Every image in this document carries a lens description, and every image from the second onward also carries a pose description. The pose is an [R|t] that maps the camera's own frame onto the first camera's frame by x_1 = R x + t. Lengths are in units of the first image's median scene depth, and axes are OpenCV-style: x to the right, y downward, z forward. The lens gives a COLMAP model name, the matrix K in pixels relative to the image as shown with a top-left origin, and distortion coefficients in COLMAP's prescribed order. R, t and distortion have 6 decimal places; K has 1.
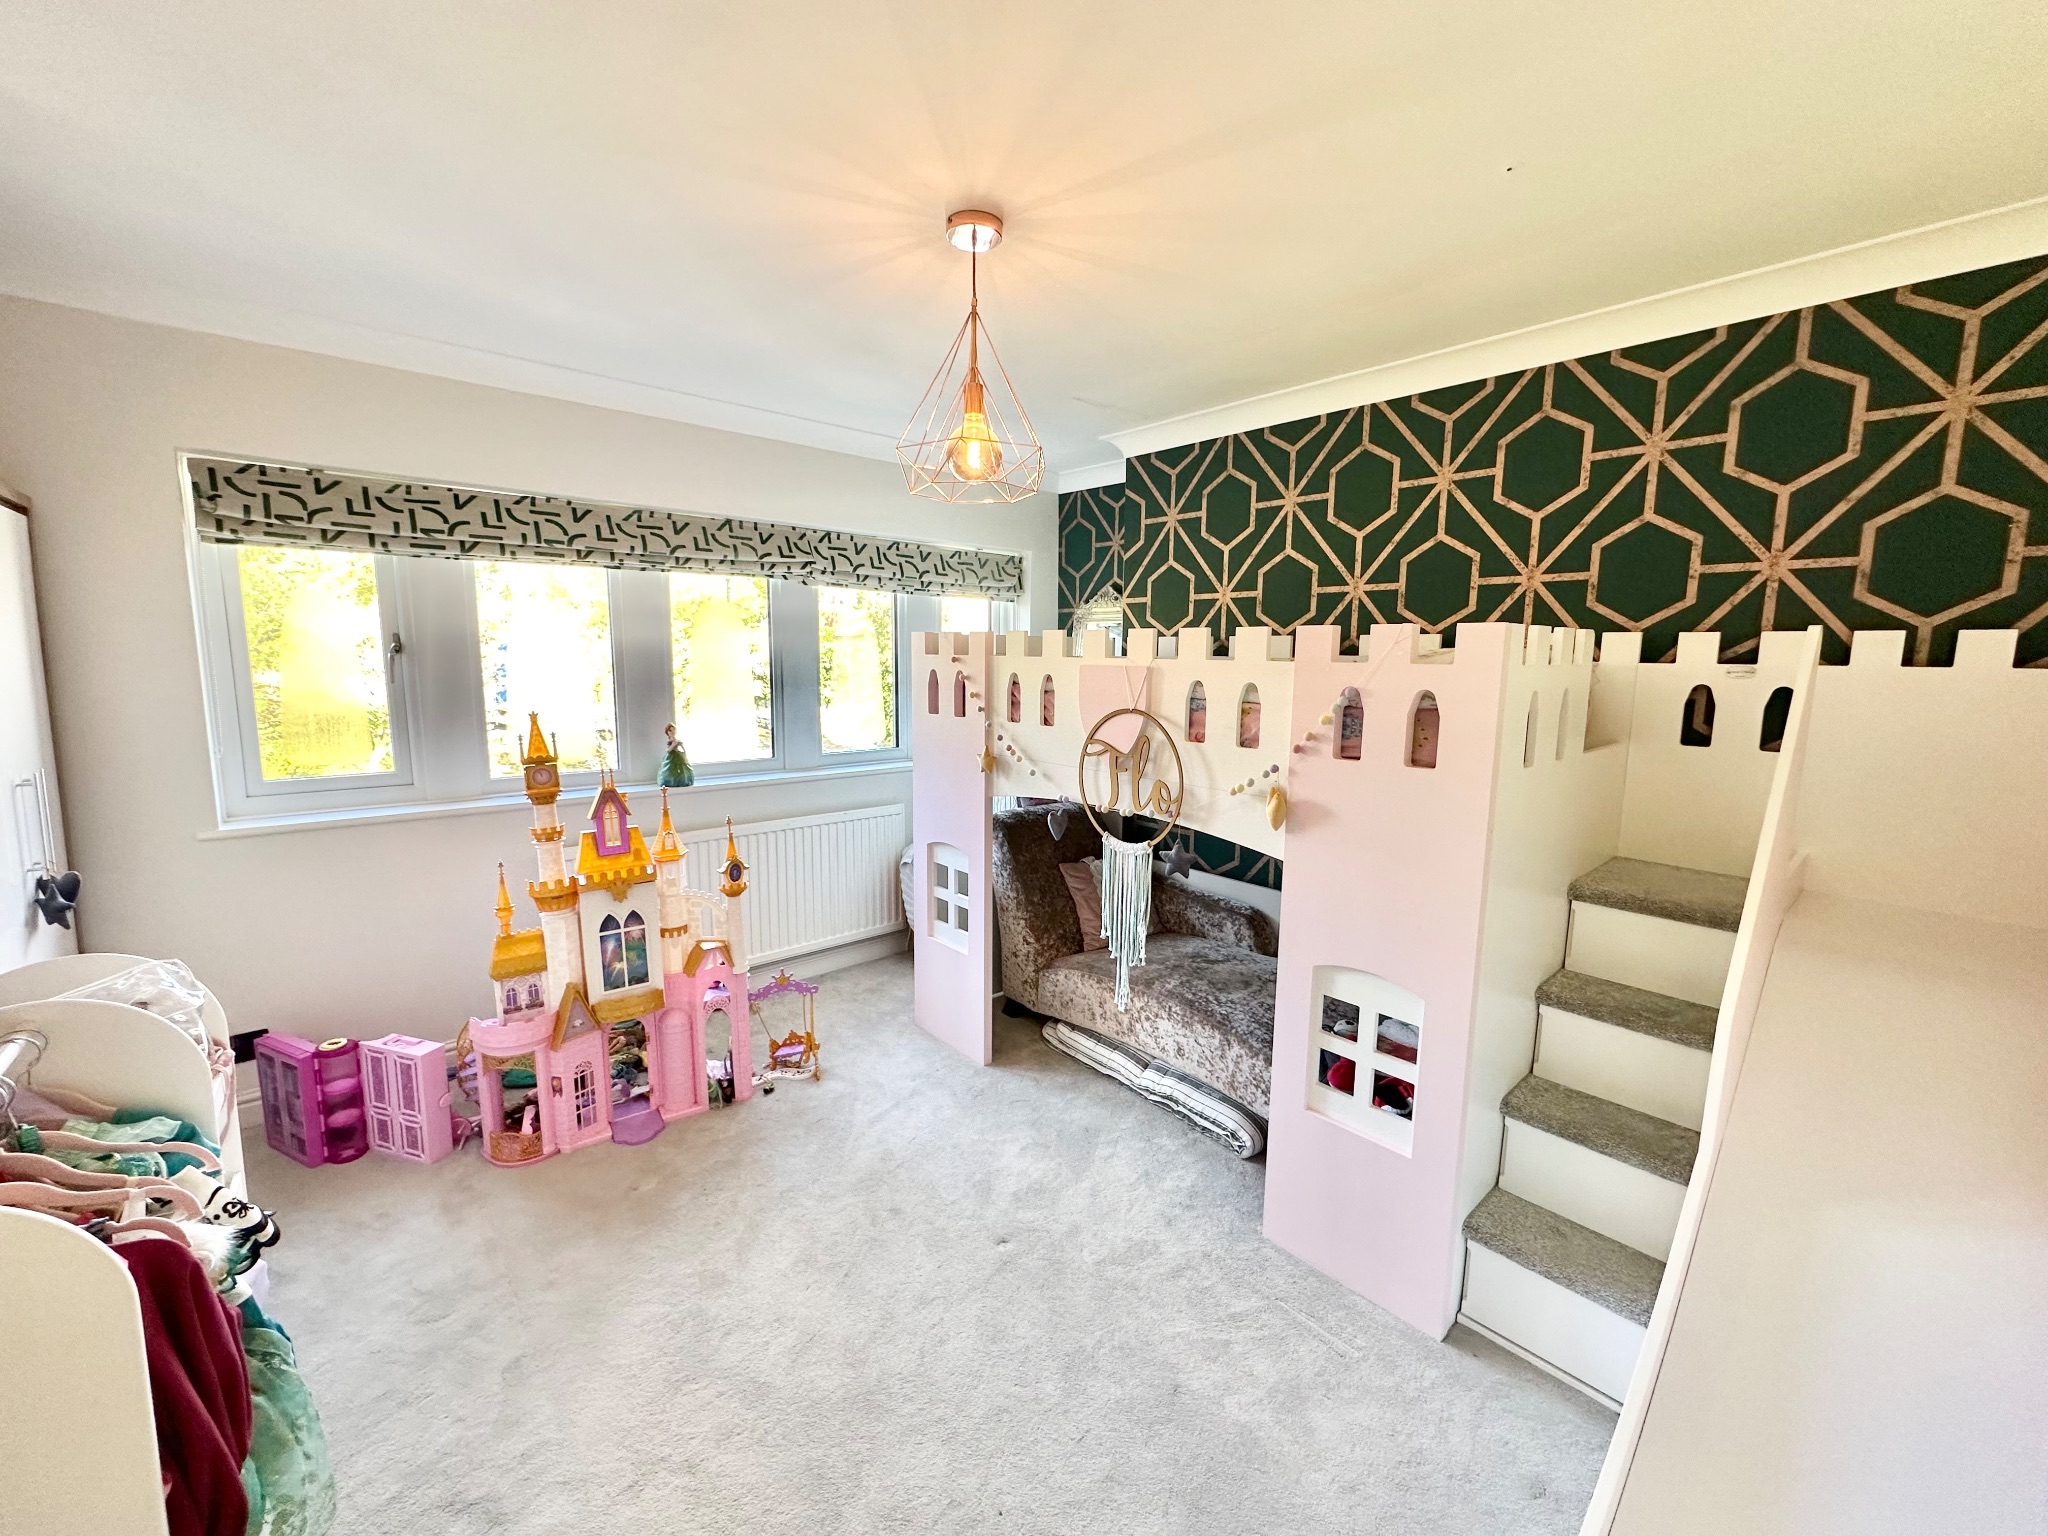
lens RADIAL K [[822.5, 0, 1040.2], [0, 822.5, 755.2], [0, 0, 1]] dist [0.028281, -0.009843]
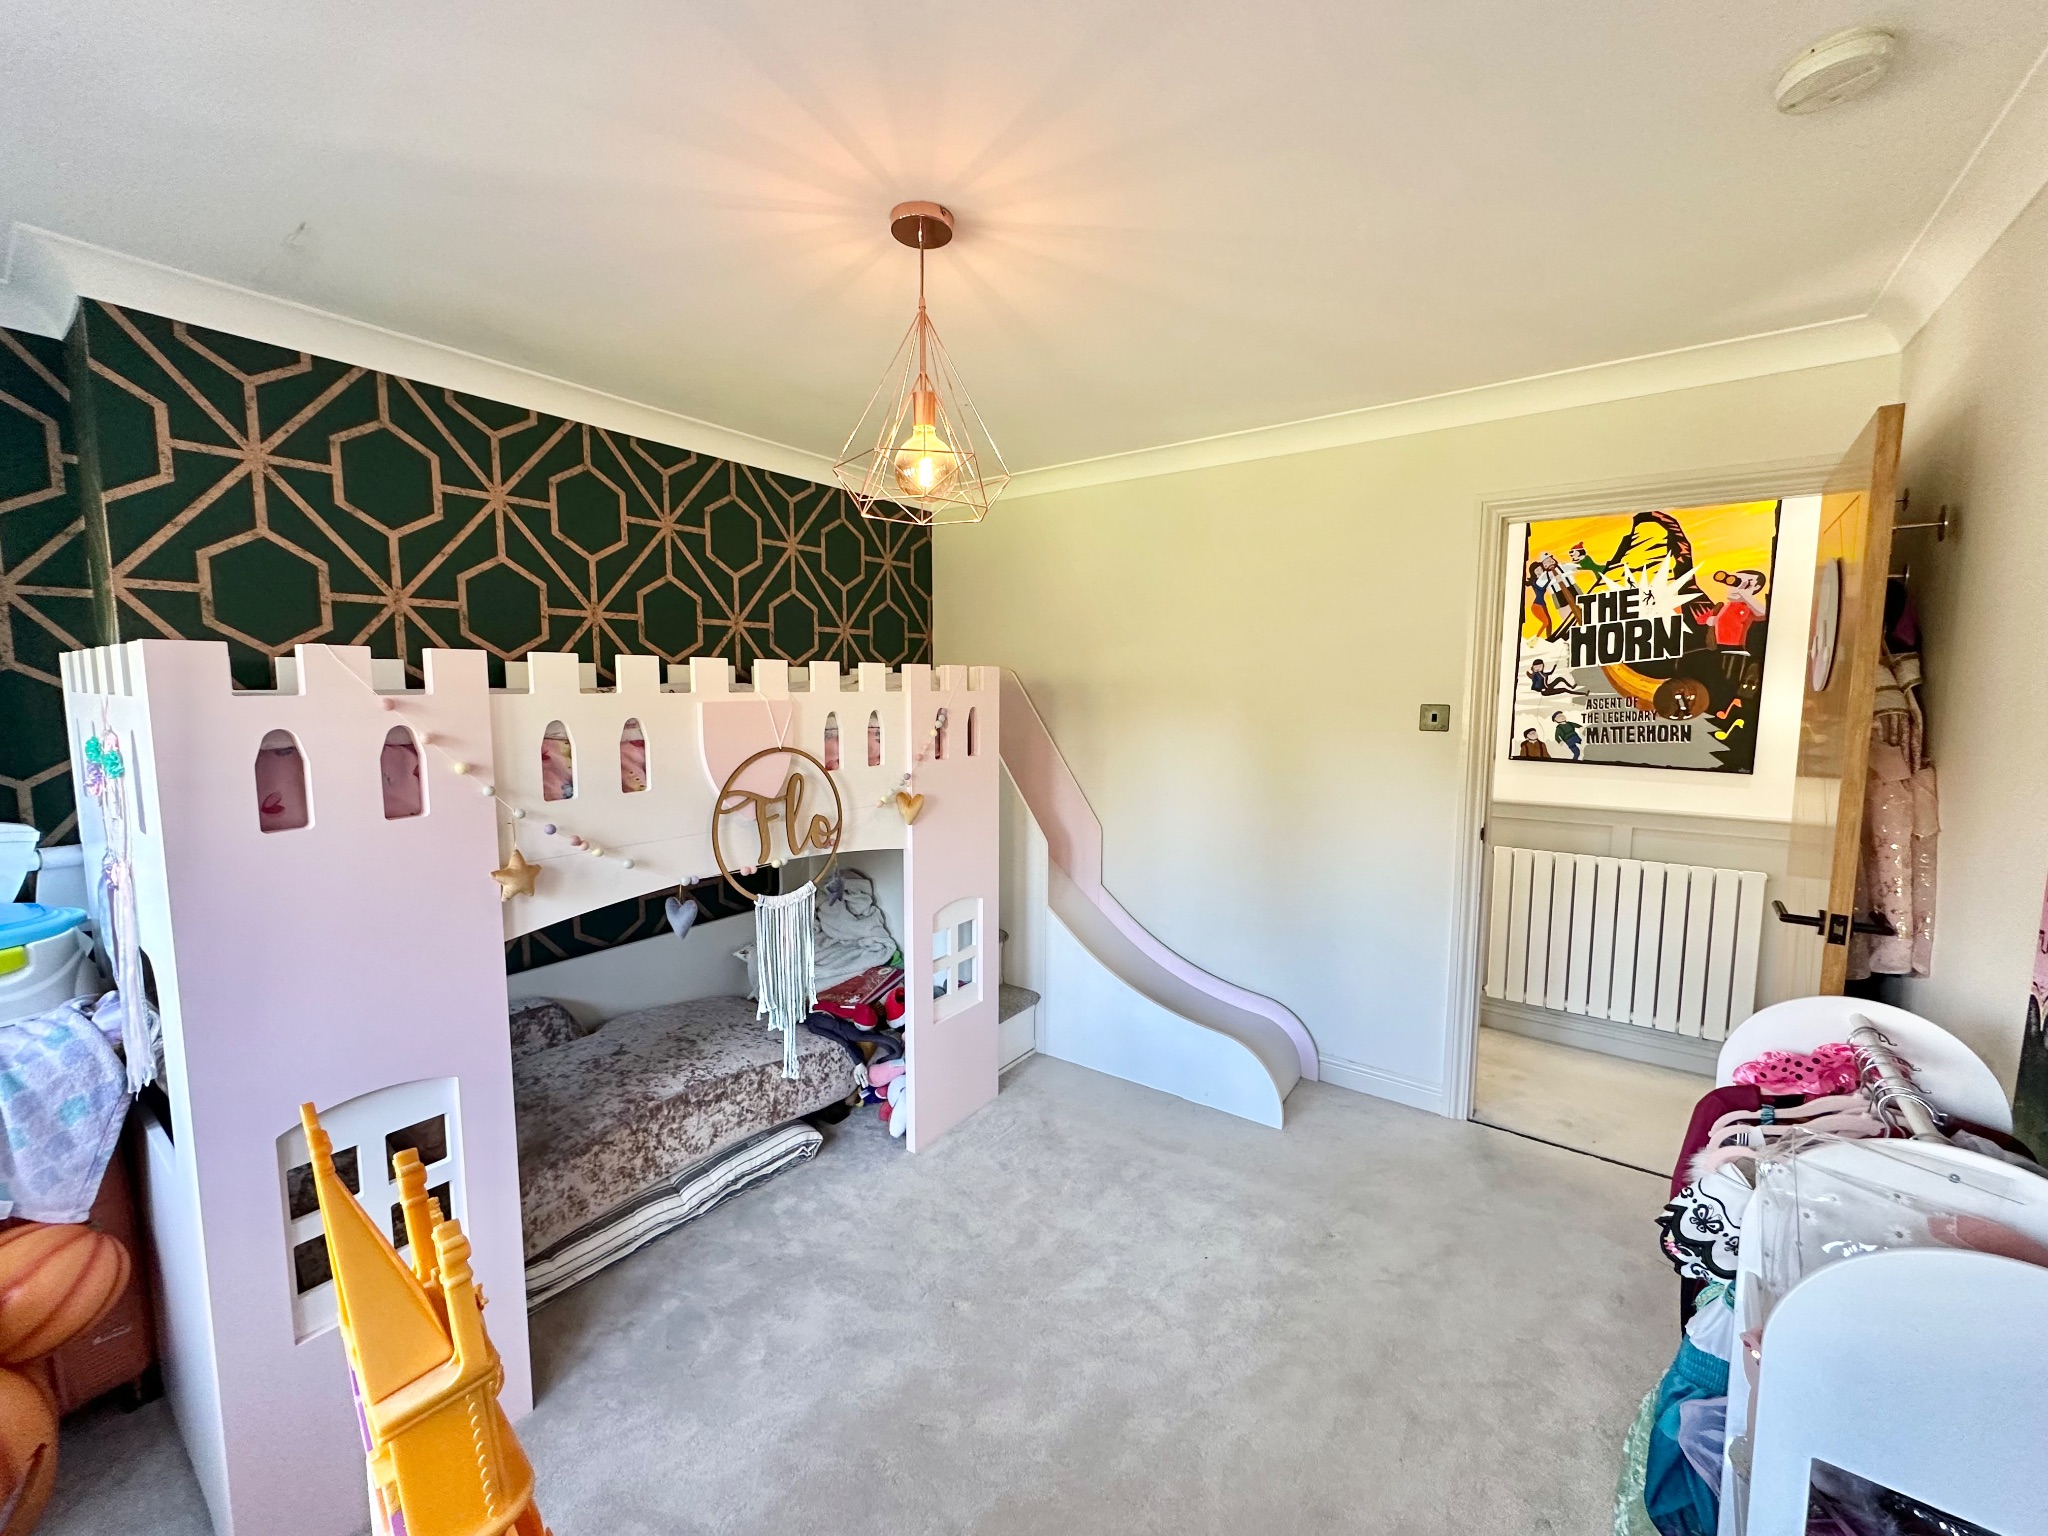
lens RADIAL K [[819.2, 0, 1024.0], [0, 819.2, 768.0], [0, 0, 1]] dist [0.000646, 0.000616]
pose [[-0.203249, -0.112283, 0.972668, -0.717785], [0.120419, 0.982995, 0.138638, -0.109875], [-0.971694, 0.145305, -0.186272, 0.794253]]
